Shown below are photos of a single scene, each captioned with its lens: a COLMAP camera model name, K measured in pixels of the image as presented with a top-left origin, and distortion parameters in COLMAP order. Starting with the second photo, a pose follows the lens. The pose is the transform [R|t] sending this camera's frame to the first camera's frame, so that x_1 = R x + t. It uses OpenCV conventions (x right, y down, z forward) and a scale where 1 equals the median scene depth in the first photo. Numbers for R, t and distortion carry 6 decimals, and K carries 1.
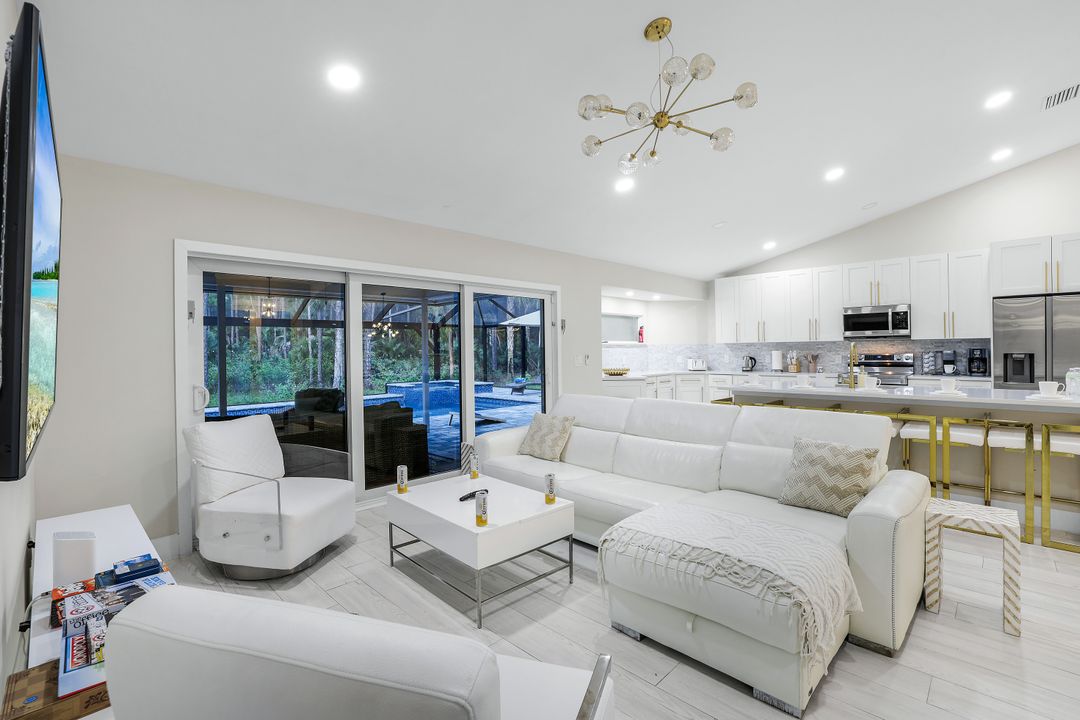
lens RADIAL K [[478.7, 0, 540.6], [0, 478.7, 348.7], [0, 0, 1]] dist [-0.032488, 0.007518]
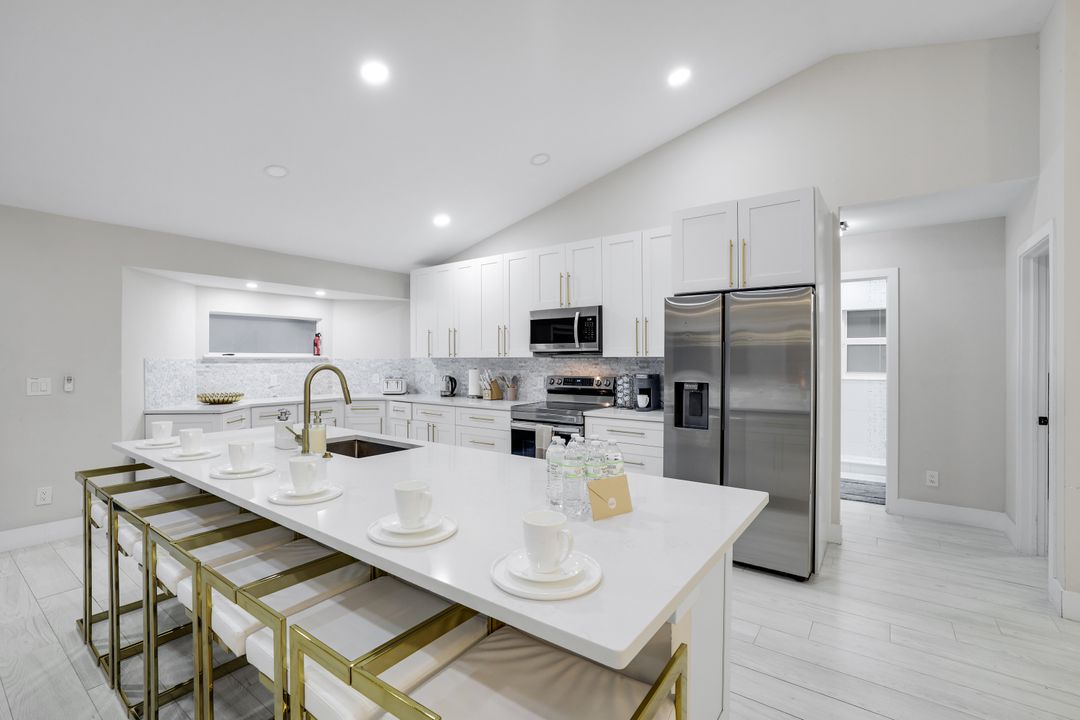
lens RADIAL K [[478.7, 0, 532.8], [0, 478.7, 359.7], [0, 0, 1]] dist [-0.032488, 0.007518]
pose [[0.990288, 0.010768, 0.138611, 0.561690], [-0.011320, 0.999931, 0.003191, -0.016057], [-0.138567, -0.004729, 0.990342, 0.301960]]
